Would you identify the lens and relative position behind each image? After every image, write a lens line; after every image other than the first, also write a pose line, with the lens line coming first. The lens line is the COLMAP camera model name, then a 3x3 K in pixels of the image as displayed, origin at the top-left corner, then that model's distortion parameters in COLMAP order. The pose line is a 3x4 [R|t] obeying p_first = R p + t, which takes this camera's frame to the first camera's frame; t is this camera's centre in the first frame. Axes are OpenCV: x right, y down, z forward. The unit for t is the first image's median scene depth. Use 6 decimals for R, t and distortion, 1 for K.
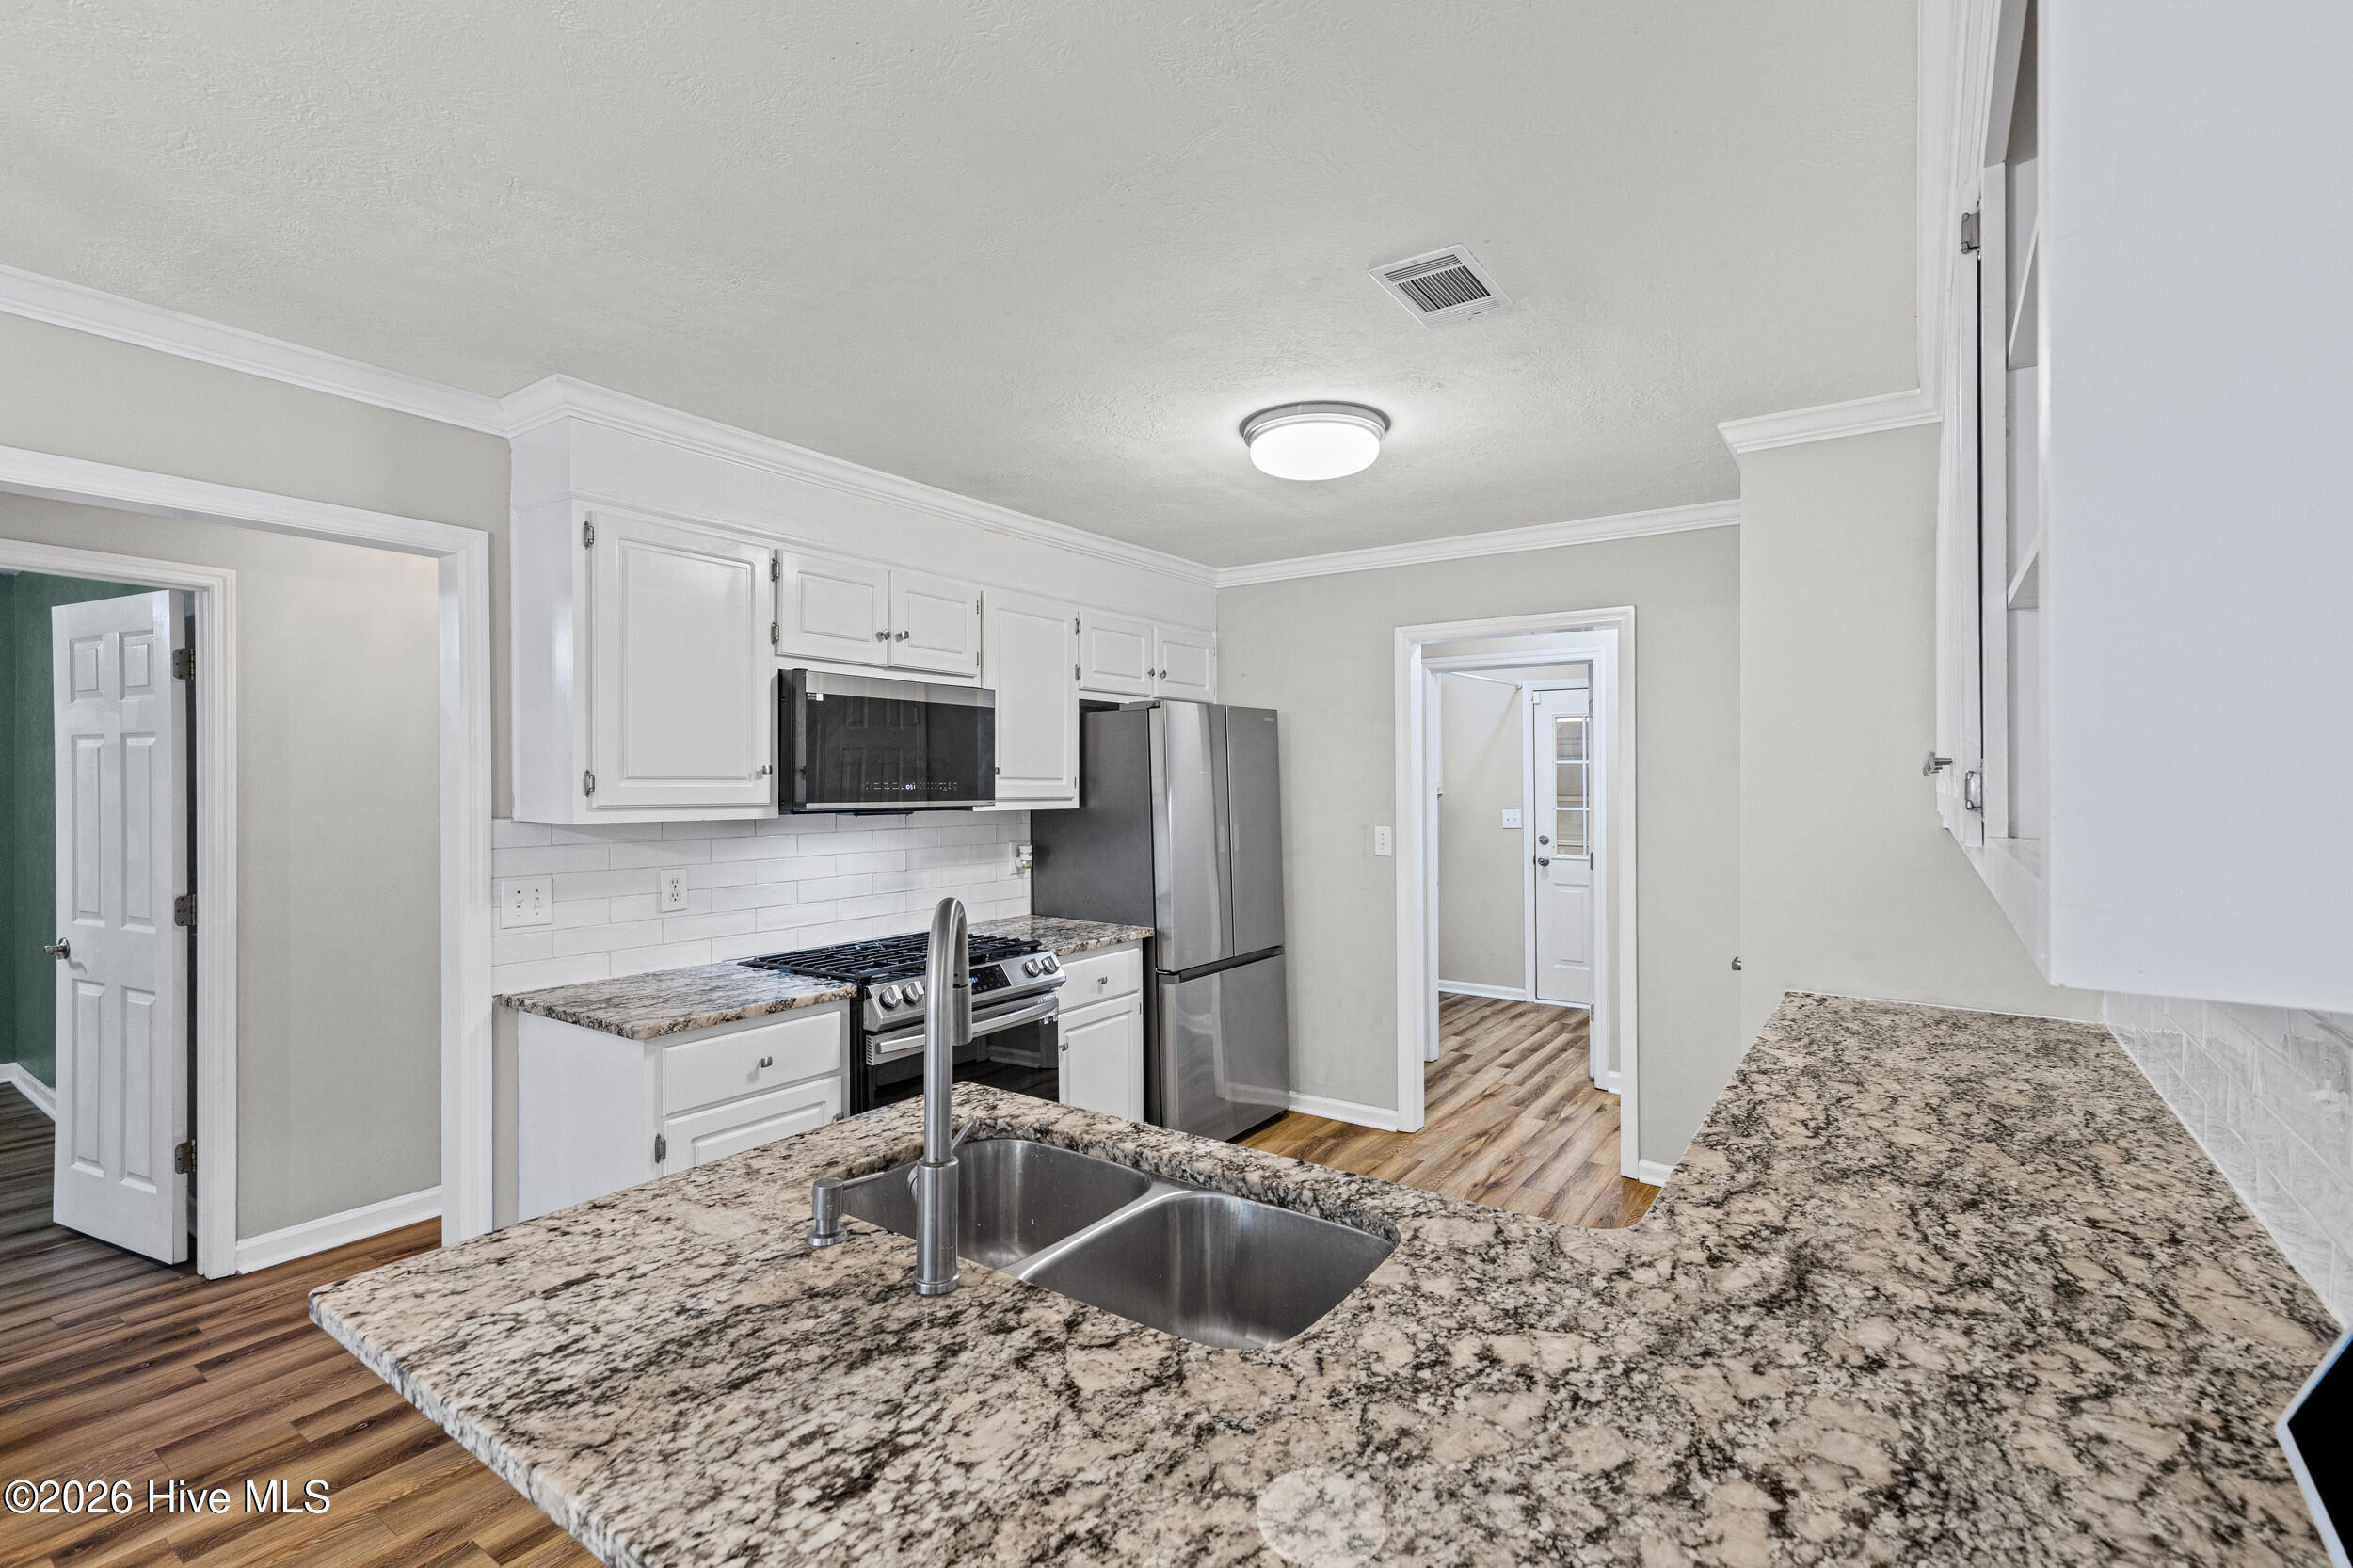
lens RADIAL K [[1067.5, 0, 1170.9], [0, 1067.5, 778.5], [0, 0, 1]] dist [0.004656, 0.000375]
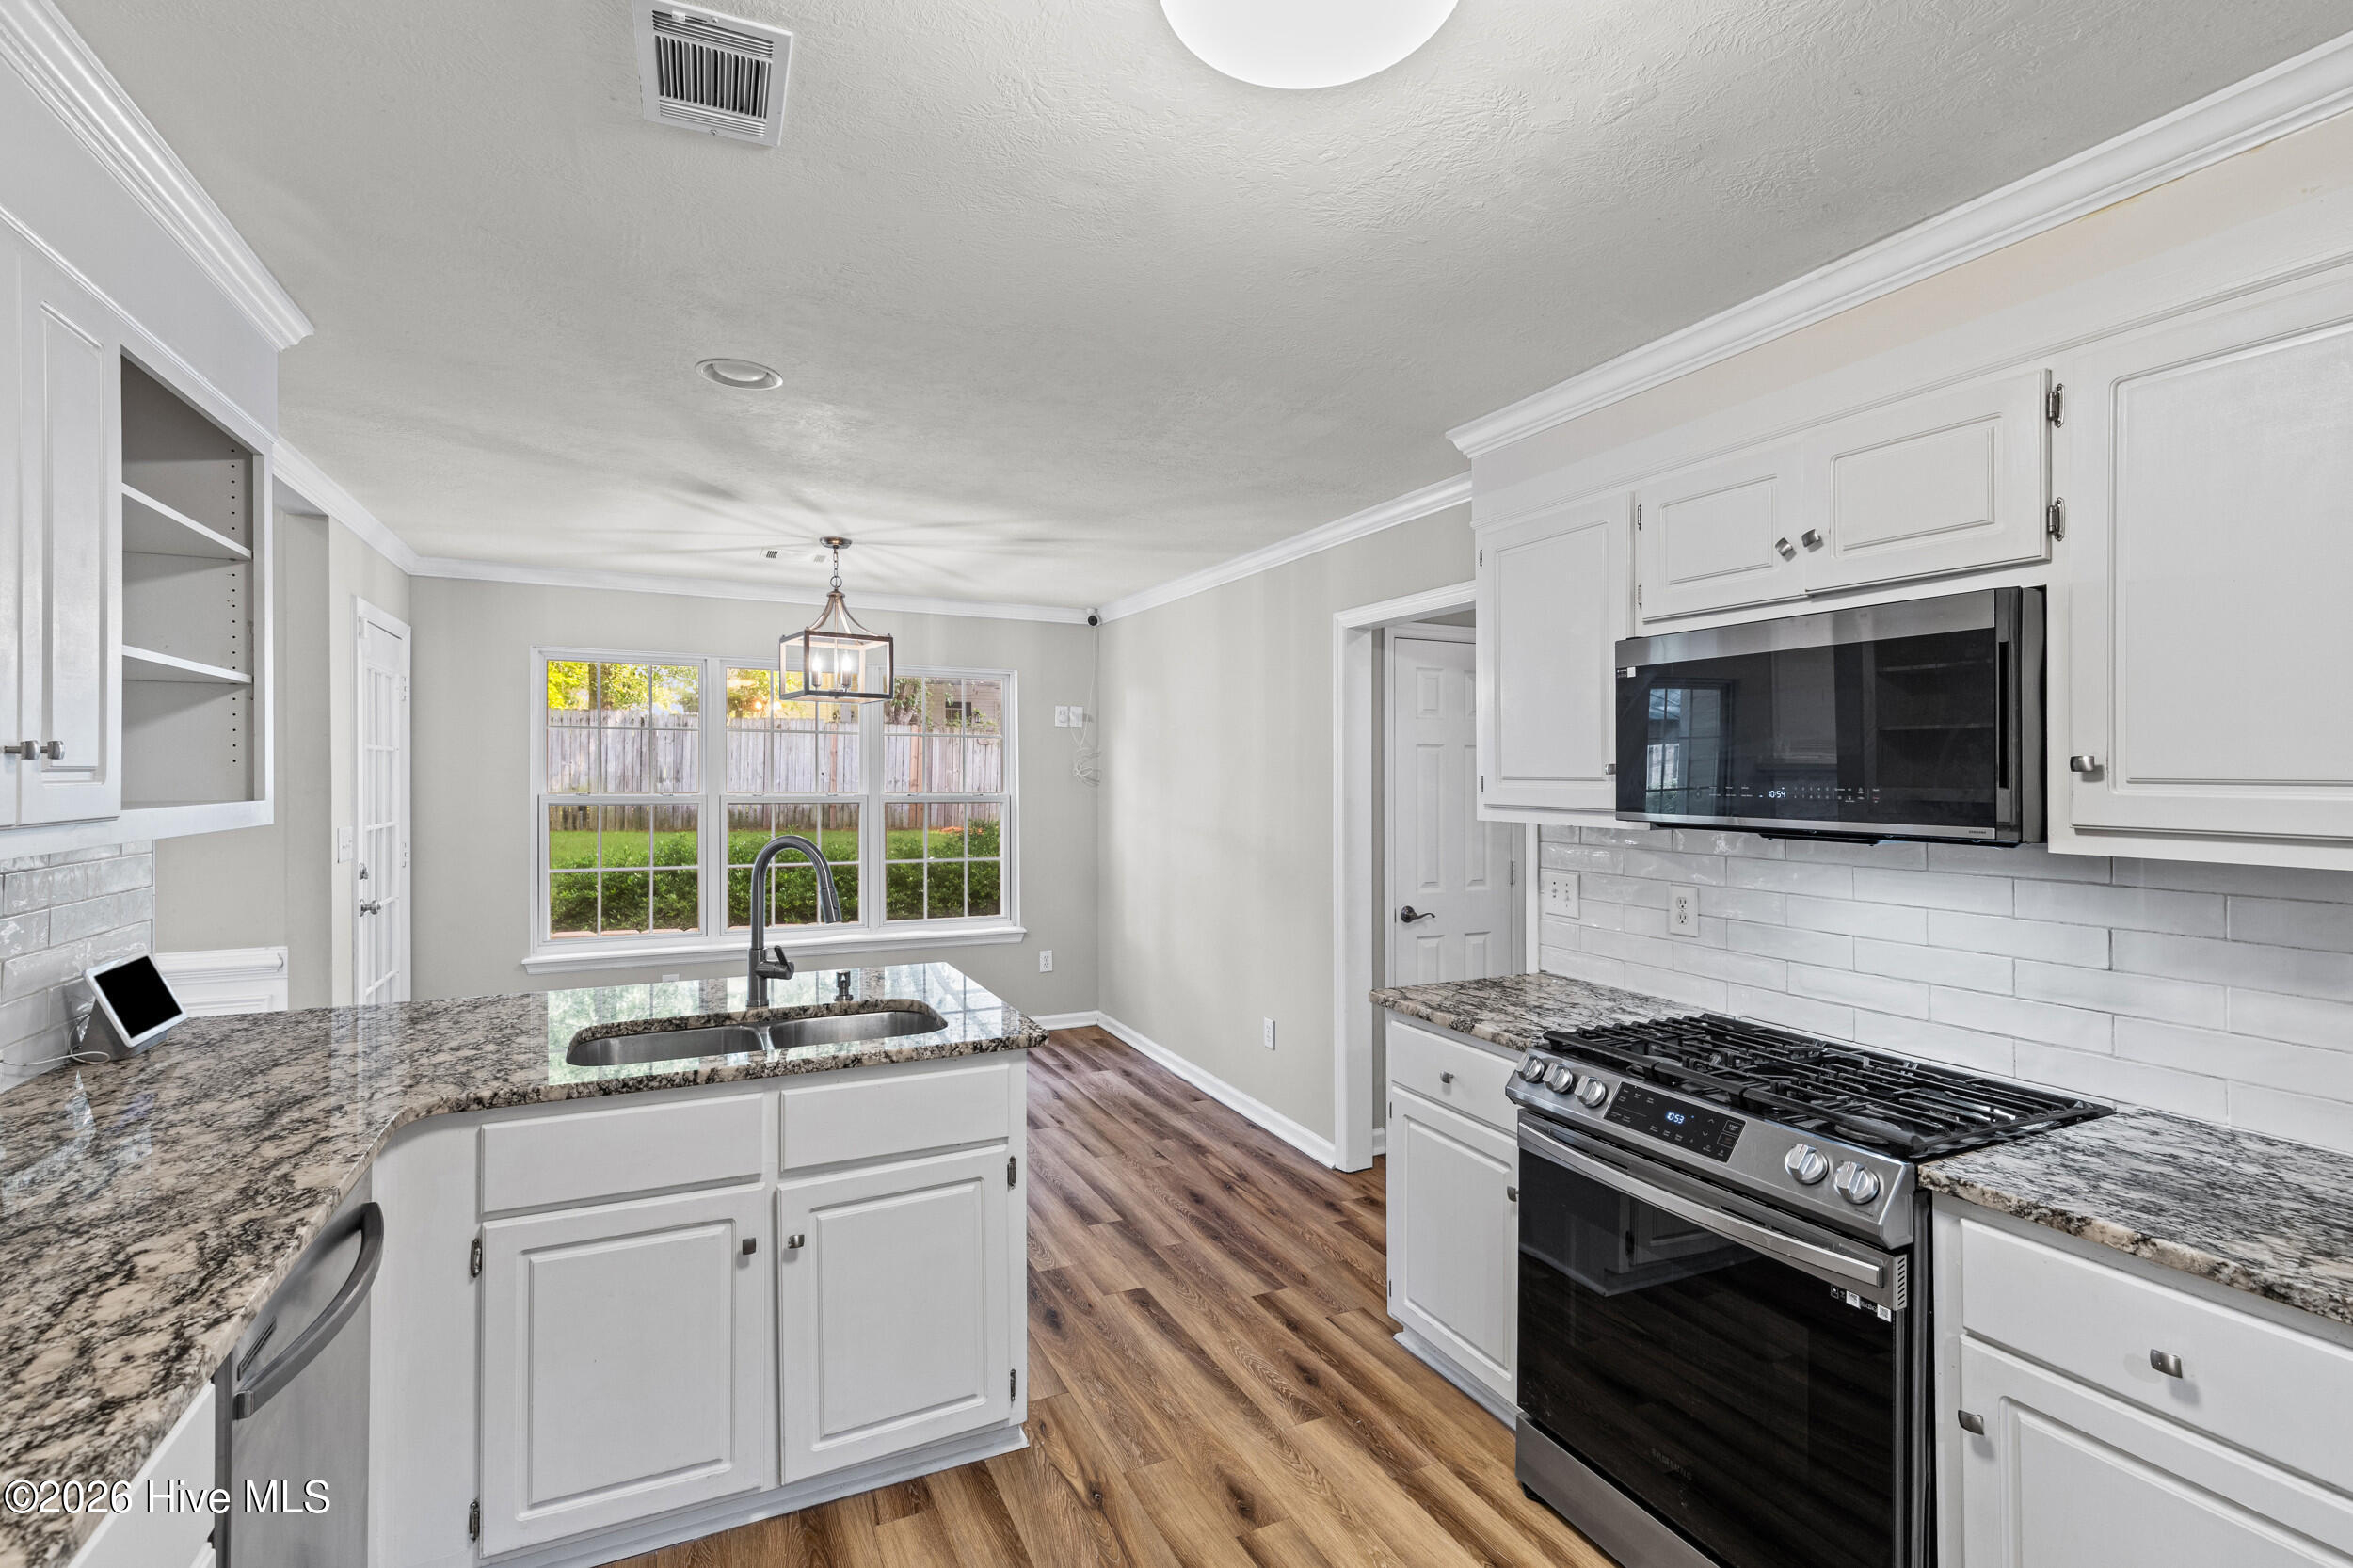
lens RADIAL K [[1067.5, 0, 1175.3], [0, 1067.5, 779.6], [0, 0, 1]] dist [0.004656, 0.000375]
pose [[-0.494210, -0.004074, -0.869333, 1.098977], [-0.007171, 0.999974, -0.000609, 0.005976], [0.869313, 0.005933, -0.494226, 2.448718]]
